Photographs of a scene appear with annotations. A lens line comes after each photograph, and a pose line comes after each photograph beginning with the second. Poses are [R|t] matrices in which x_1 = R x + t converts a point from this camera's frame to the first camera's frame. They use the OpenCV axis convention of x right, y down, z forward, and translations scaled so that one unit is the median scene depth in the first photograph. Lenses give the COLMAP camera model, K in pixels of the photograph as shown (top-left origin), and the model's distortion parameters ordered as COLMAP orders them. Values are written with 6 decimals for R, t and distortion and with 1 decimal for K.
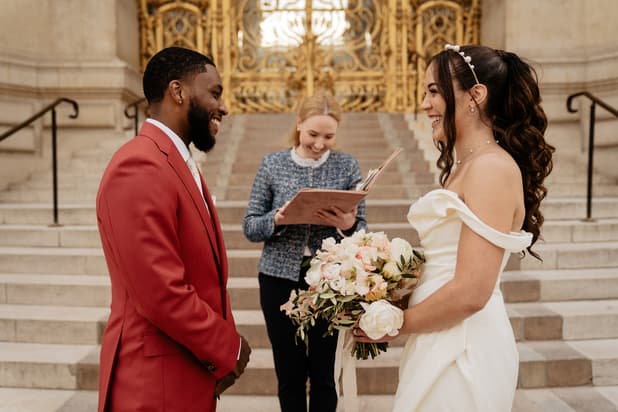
lens RADIAL K [[644.1, 0, 309.0], [0, 644.1, 206.0], [0, 0, 1]] dist [0.003673, 0.182844]
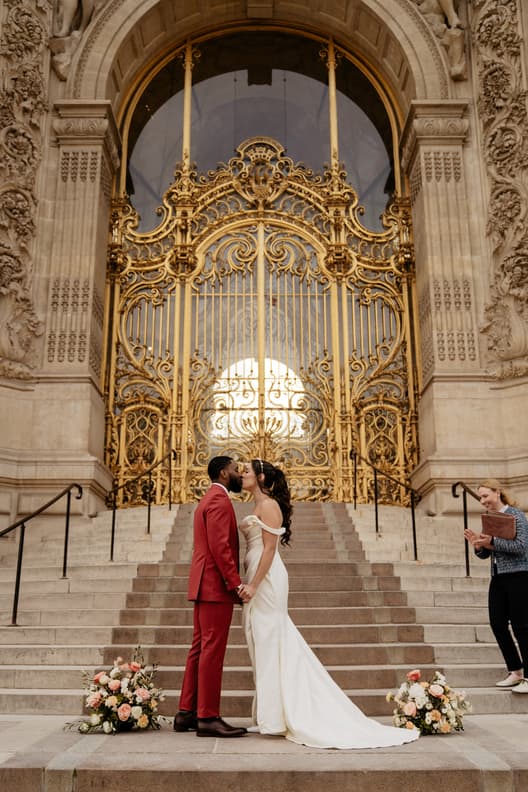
lens RADIAL K [[853.9, 0, 265.8], [0, 853.9, 422.4], [0, 0, 1]] dist [-0.007017, 0.116969]
pose [[0.999973, 0.007201, -0.001529, 0.010091], [-0.007353, 0.966790, -0.255467, 0.084797], [-0.000362, 0.255471, 0.966817, -0.393967]]
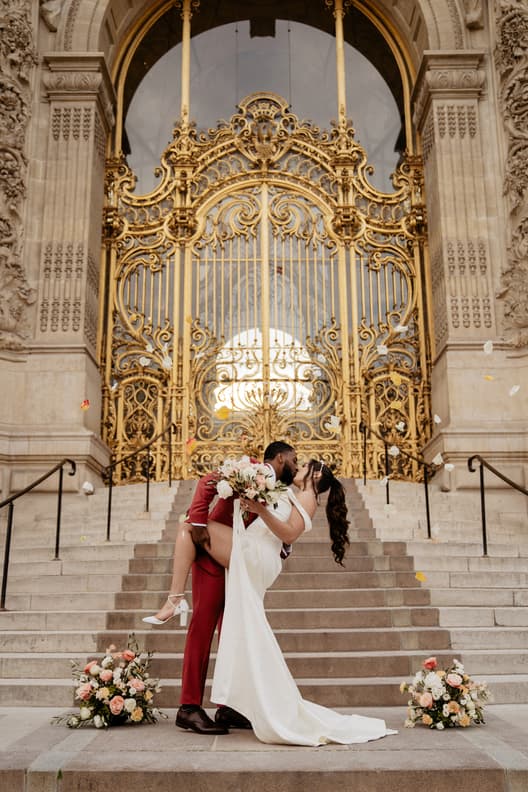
lens RADIAL K [[879.1, 0, 270.3], [0, 879.1, 412.8], [0, 0, 1]] dist [0.005436, 0.148035]
pose [[0.999991, 0.002370, -0.003433, 0.012248], [-0.003117, 0.971416, -0.237363, 0.080601], [0.002773, 0.237371, 0.971415, -0.365115]]
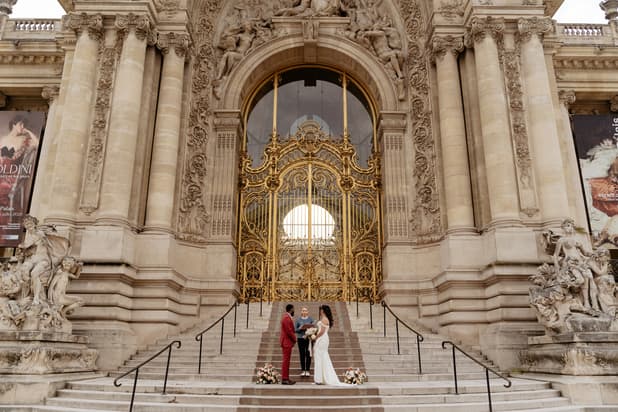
lens RADIAL K [[686.0, 0, 323.7], [0, 686.0, 174.9], [0, 0, 1]] dist [0.005436, 0.148035]
pose [[0.999858, 0.014218, 0.009014, 0.025184], [-0.011082, 0.958945, -0.283377, 0.123541], [-0.012673, 0.283237, 0.958966, -1.477140]]
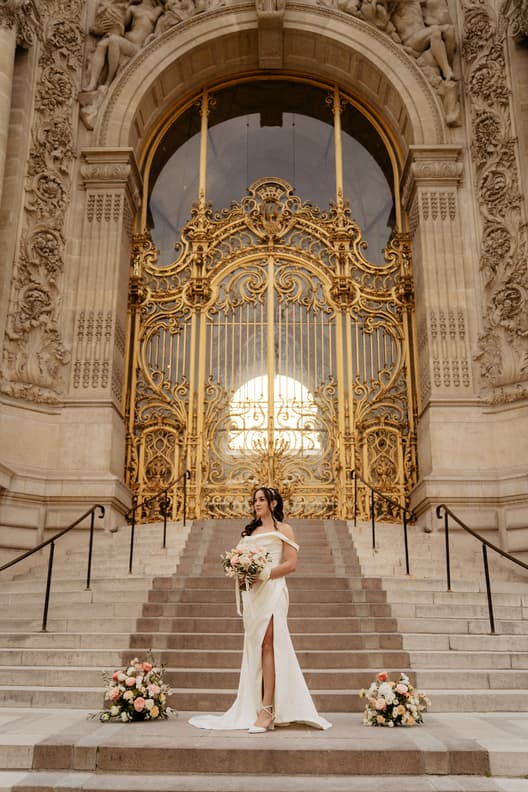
lens RADIAL K [[863.5, 0, 264.0], [0, 863.5, 396.0], [0, 0, 1]] dist [0.006543, 0.038888]
pose [[0.999518, 0.007560, -0.030094, 0.035070], [-0.015990, 0.956673, -0.290724, 0.089964], [0.026592, 0.291065, 0.956333, -0.522052]]
